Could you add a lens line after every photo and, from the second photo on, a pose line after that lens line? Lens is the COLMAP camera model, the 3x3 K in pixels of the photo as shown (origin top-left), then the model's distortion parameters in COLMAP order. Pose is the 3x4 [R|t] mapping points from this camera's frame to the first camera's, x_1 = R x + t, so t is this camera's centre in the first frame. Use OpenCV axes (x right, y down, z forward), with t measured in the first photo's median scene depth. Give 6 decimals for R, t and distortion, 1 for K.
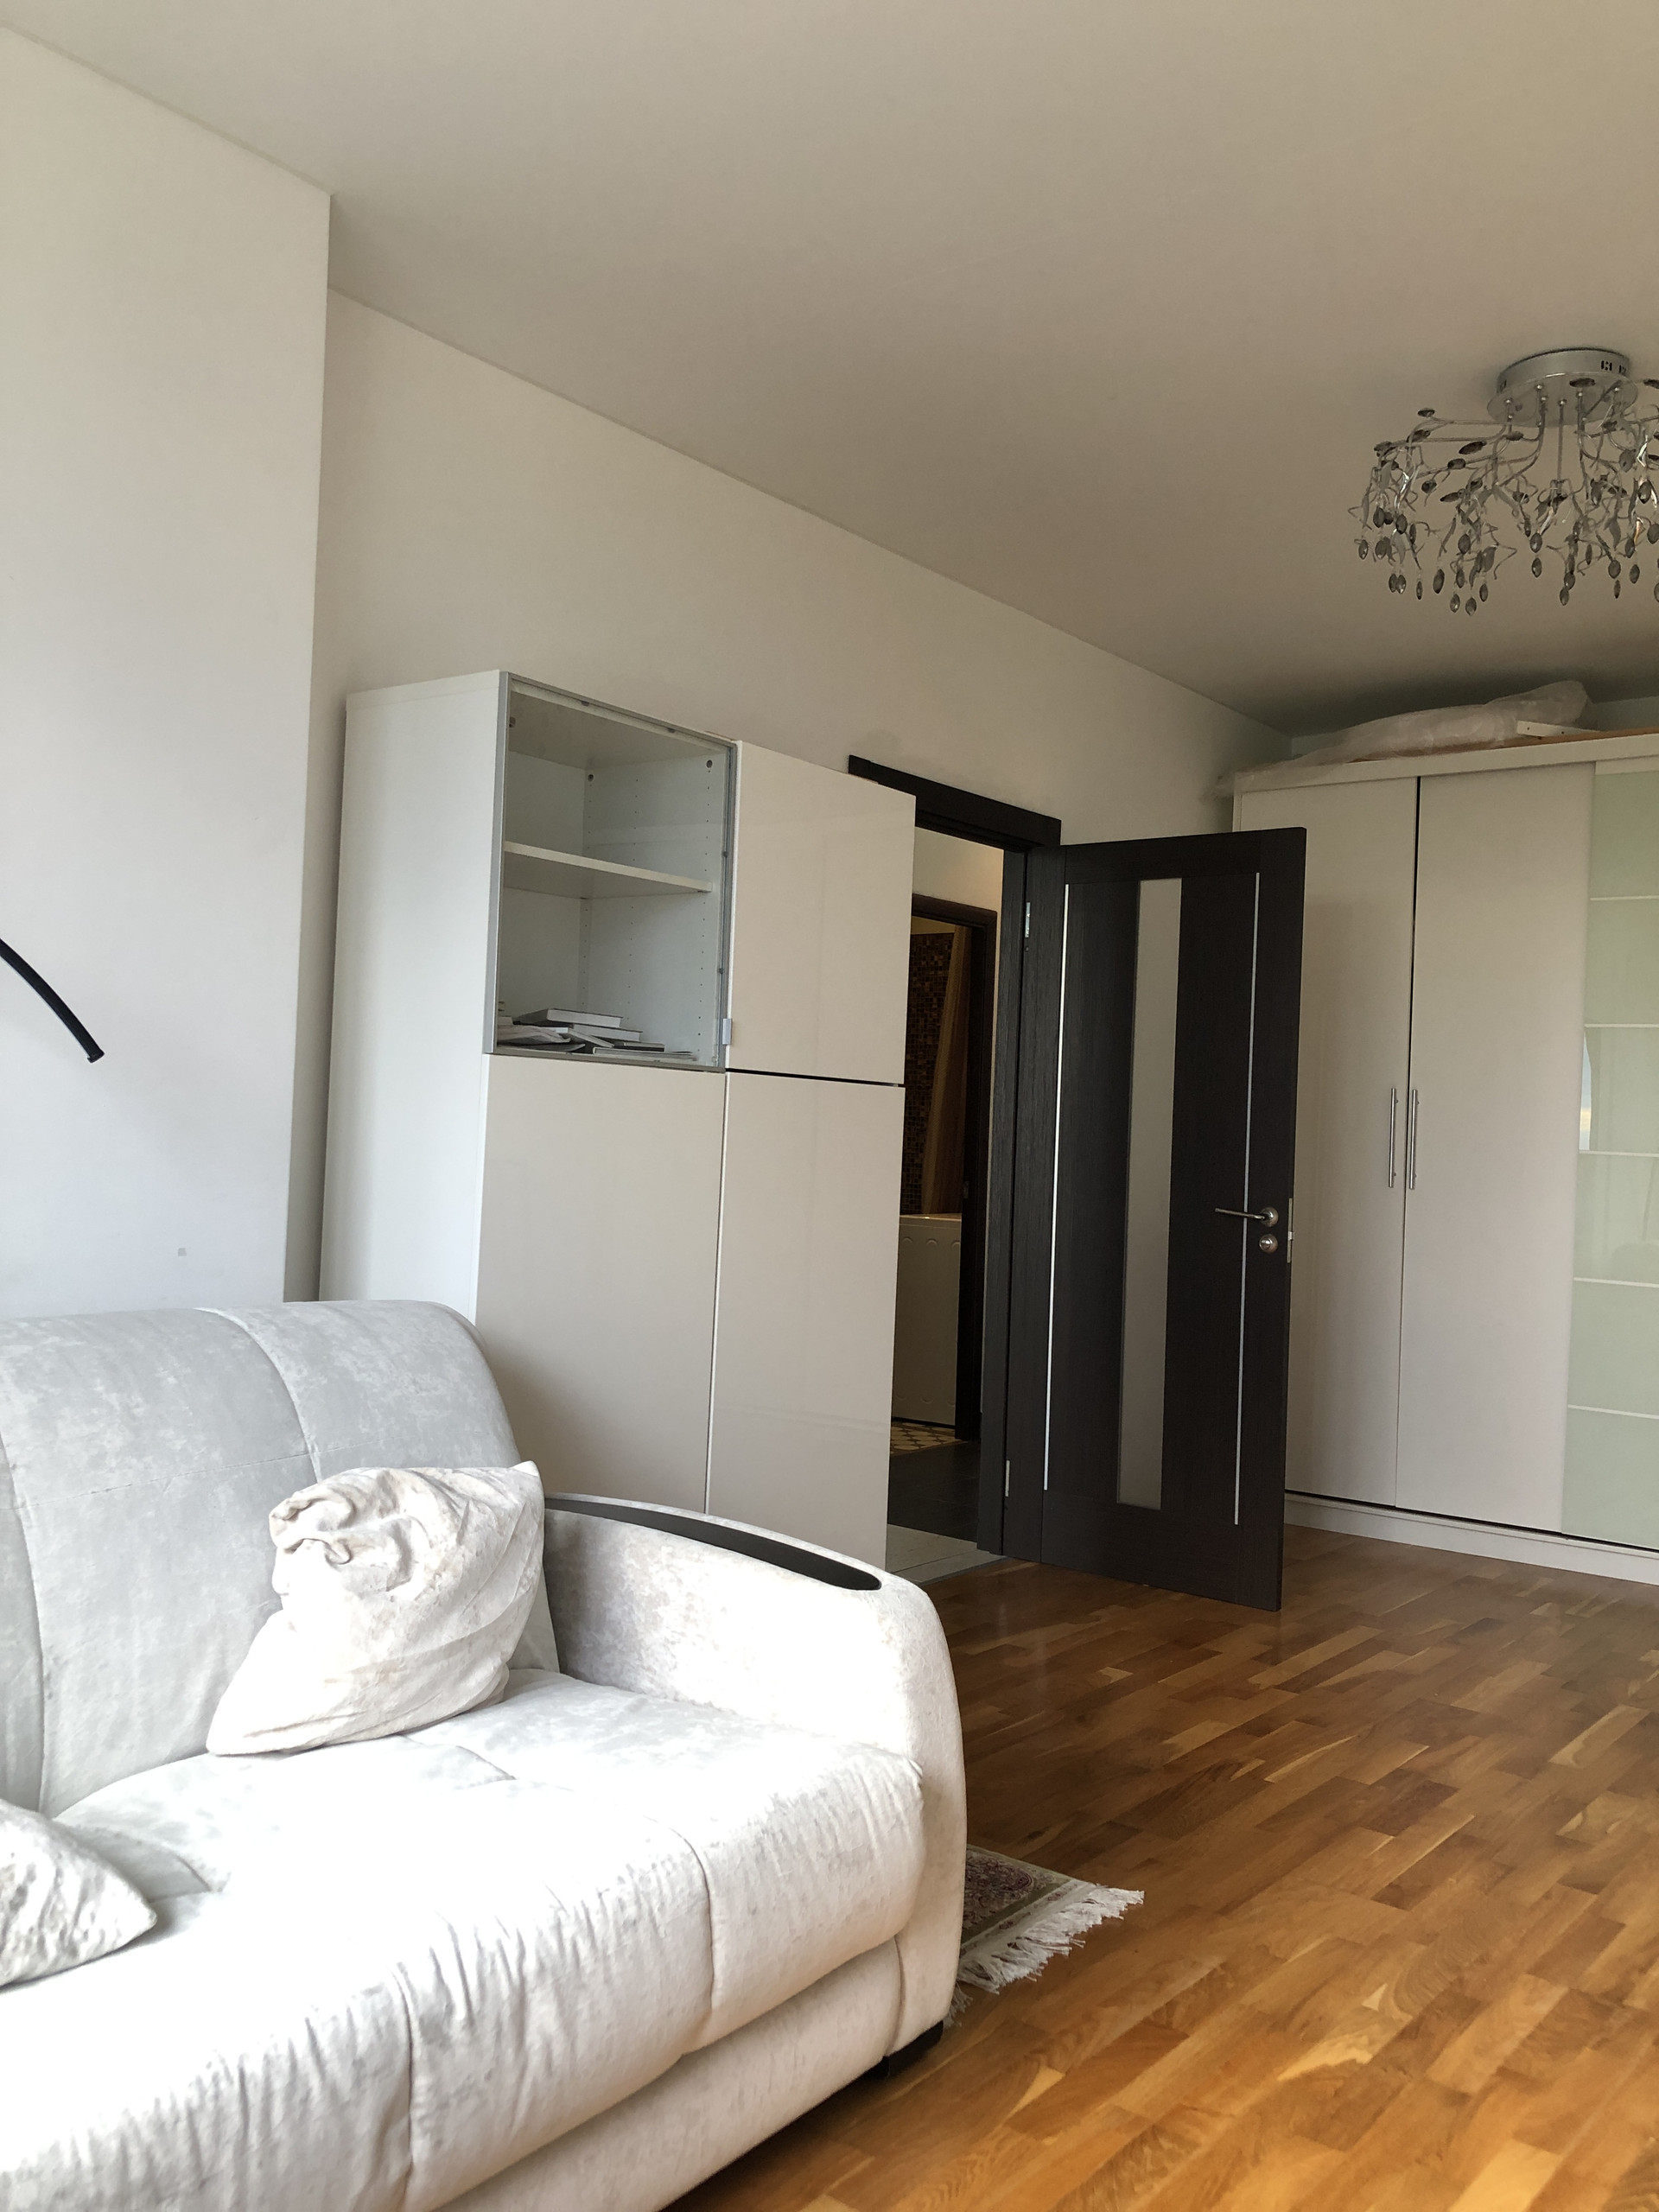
lens RADIAL K [[1800.1, 0, 848.1], [0, 1800.1, 1116.4], [0, 0, 1]] dist [0.008222, 0.002573]
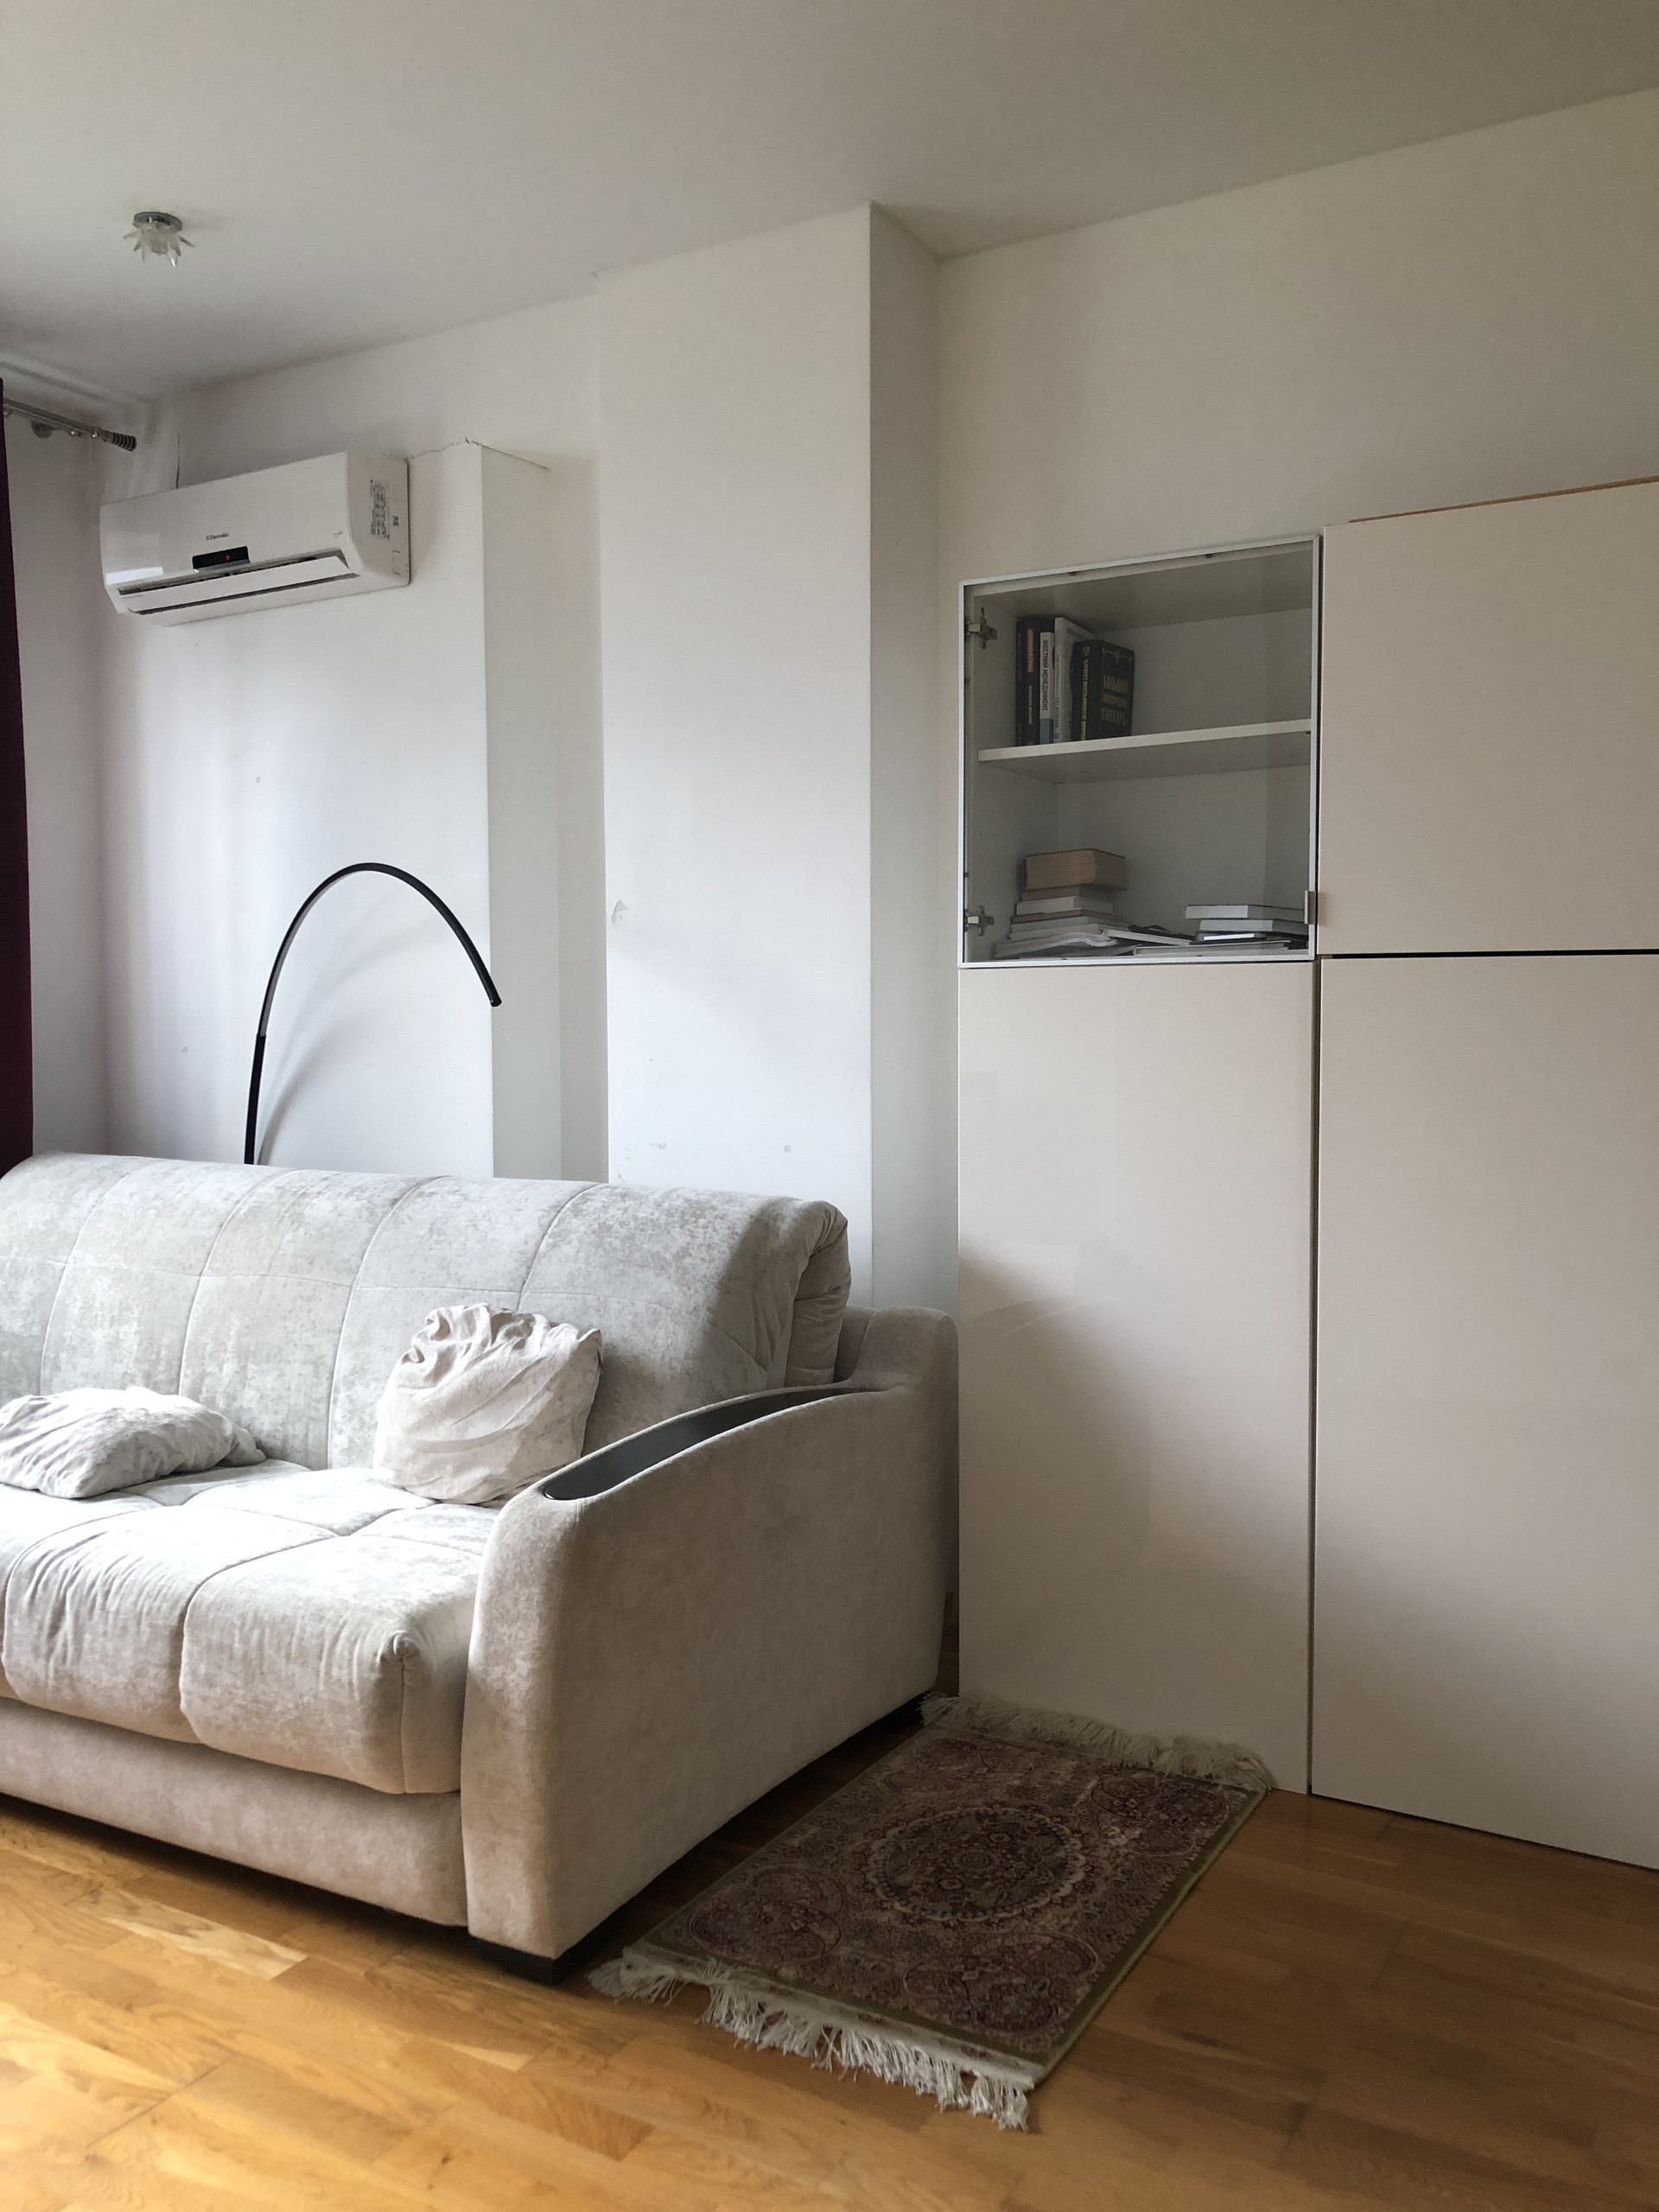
lens RADIAL K [[1800.1, 0, 844.7], [0, 1800.1, 1100.3], [0, 0, 1]] dist [0.008222, 0.002573]
pose [[0.137595, 0.002380, -0.990486, 1.063178], [0.020943, 0.999767, 0.005311, 0.044727], [0.990267, -0.021474, 0.137513, 1.074792]]
